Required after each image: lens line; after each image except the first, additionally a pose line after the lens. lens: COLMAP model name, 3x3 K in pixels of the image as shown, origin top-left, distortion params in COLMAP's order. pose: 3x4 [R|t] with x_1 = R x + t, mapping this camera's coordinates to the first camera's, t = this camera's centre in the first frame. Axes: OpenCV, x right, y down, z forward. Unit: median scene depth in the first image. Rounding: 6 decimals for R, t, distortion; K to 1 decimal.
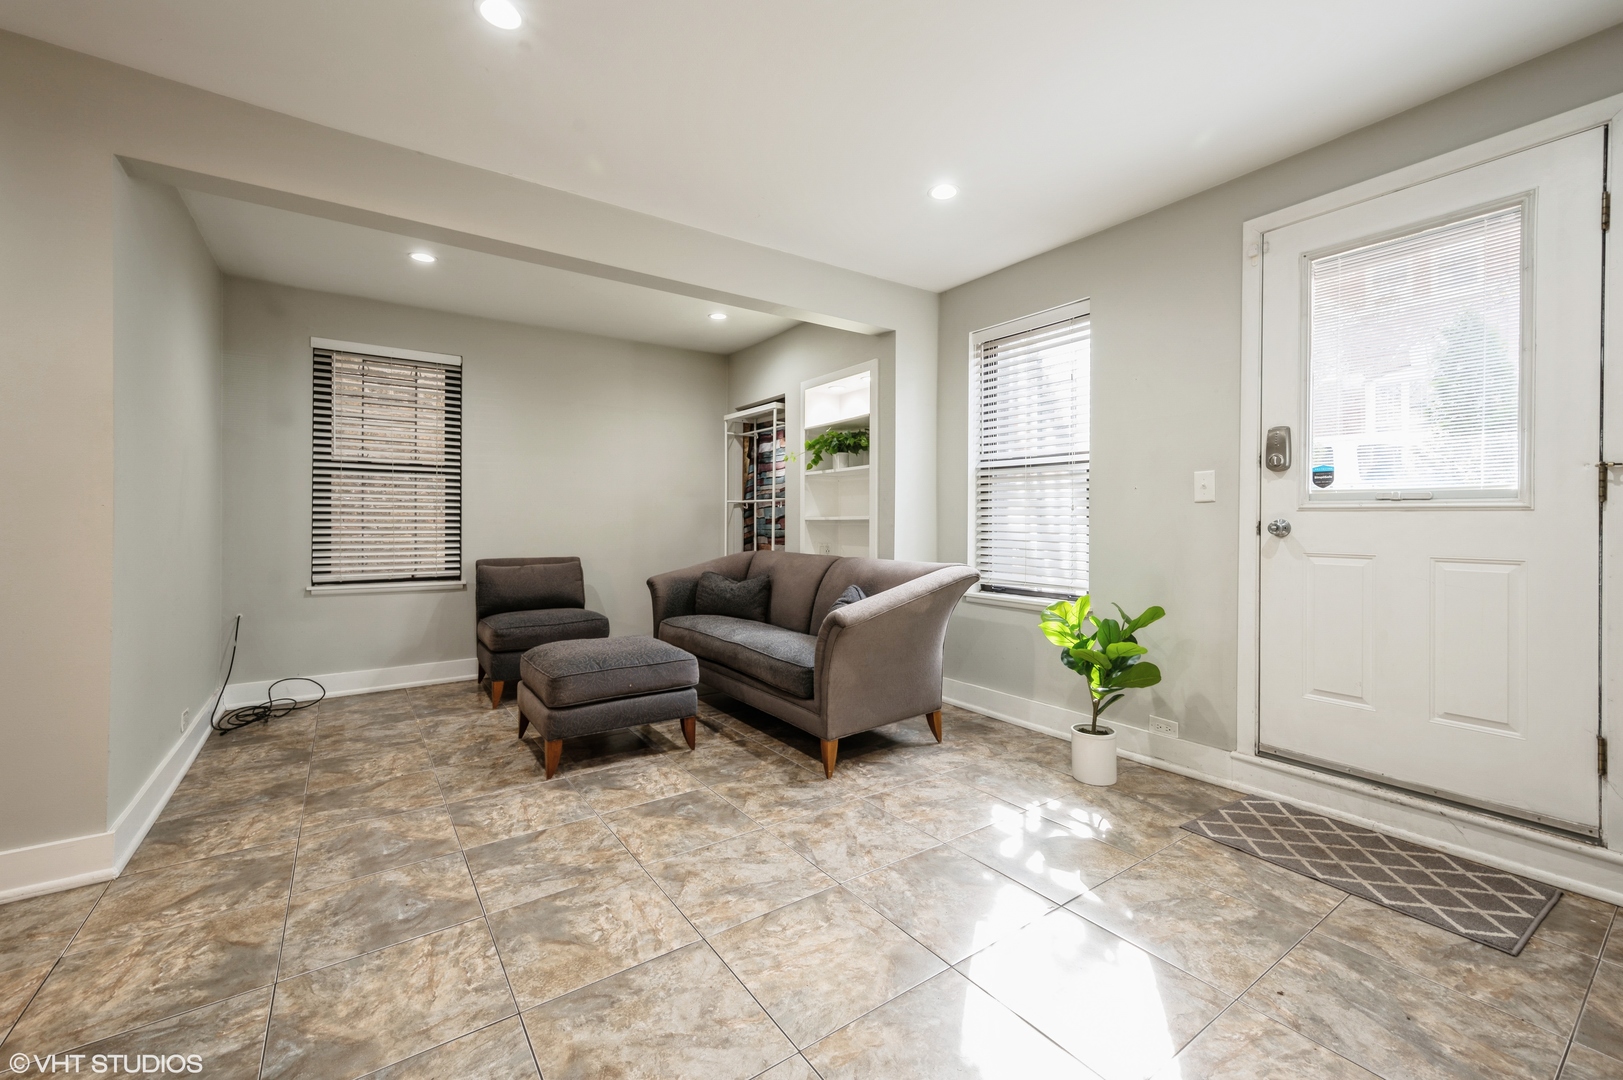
lens RADIAL K [[672.7, 0, 807.0], [0, 672.7, 517.5], [0, 0, 1]] dist [0.005546, 0.000819]
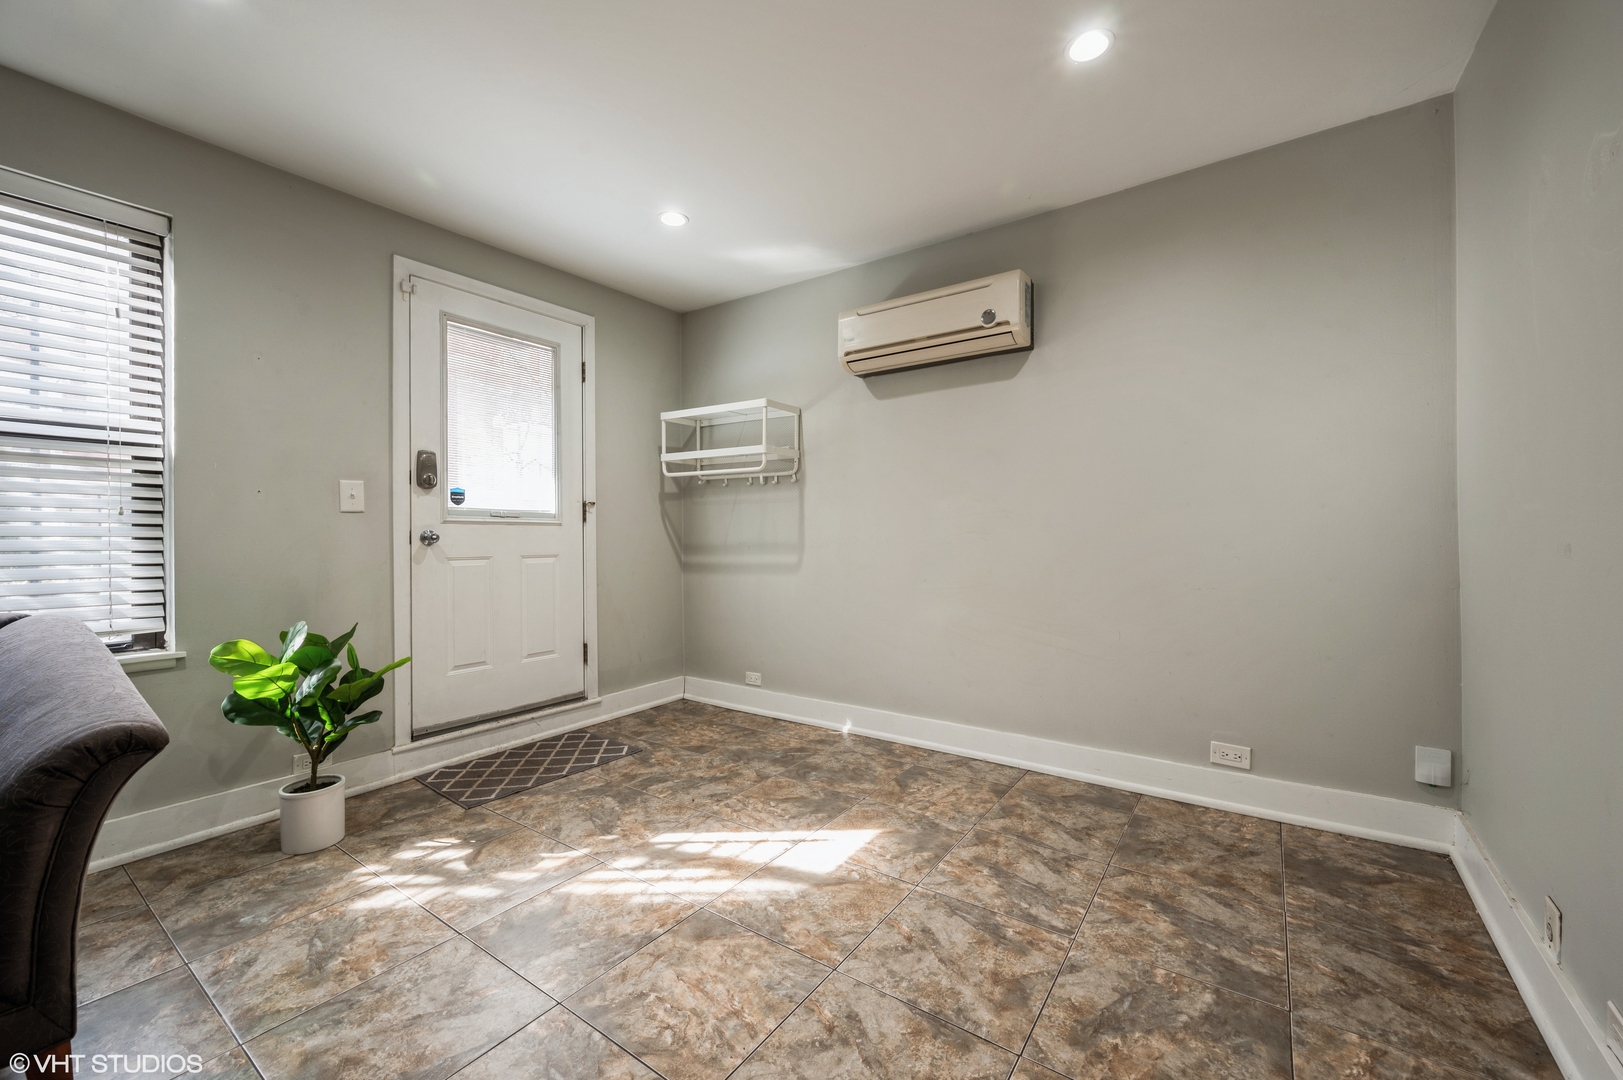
lens RADIAL K [[641.3, 0, 804.5], [0, 641.3, 538.0], [0, 0, 1]] dist [0.012374, 0.000507]
pose [[-0.334150, -0.006084, 0.942500, -0.629804], [-0.001412, 0.999981, 0.005954, 0.009457], [-0.942519, 0.000658, -0.334152, 0.843474]]
